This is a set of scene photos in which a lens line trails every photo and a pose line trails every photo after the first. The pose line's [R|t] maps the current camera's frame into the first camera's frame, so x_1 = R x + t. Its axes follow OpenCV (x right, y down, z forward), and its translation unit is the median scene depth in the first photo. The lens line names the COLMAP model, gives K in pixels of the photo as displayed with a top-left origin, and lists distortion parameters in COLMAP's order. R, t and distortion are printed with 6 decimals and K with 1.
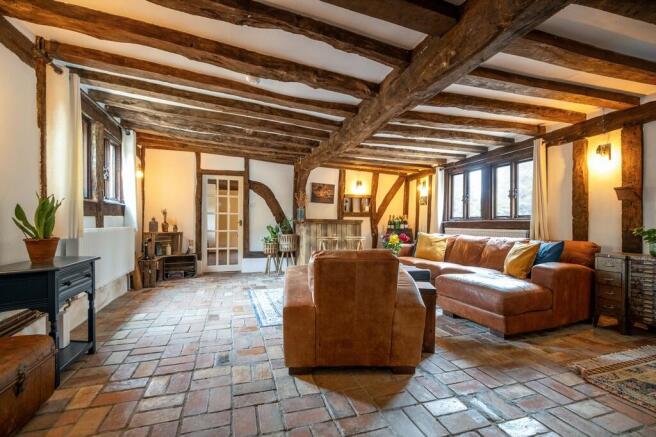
lens RADIAL K [[283.9, 0, 328.0], [0, 283.9, 218.5], [0, 0, 1]] dist [-0.000430, -0.000107]
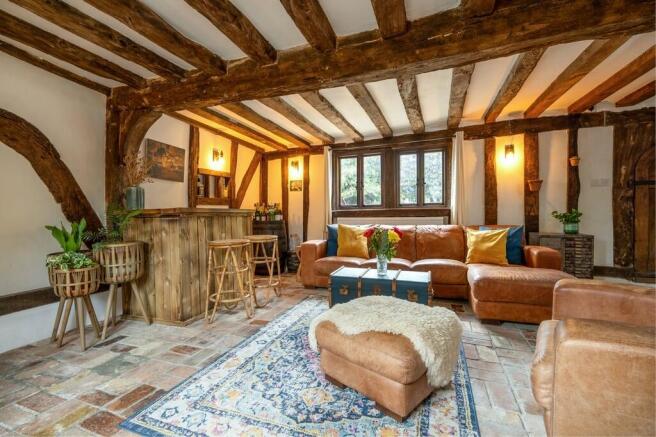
lens RADIAL K [[283.9, 0, 328.0], [0, 283.9, 218.5], [0, 0, 1]] dist [-0.000430, -0.000107]
pose [[0.650872, -0.031417, 0.758537, -0.249186], [0.006102, 0.999328, 0.036154, 0.003454], [-0.759163, -0.018903, 0.650626, 0.423658]]
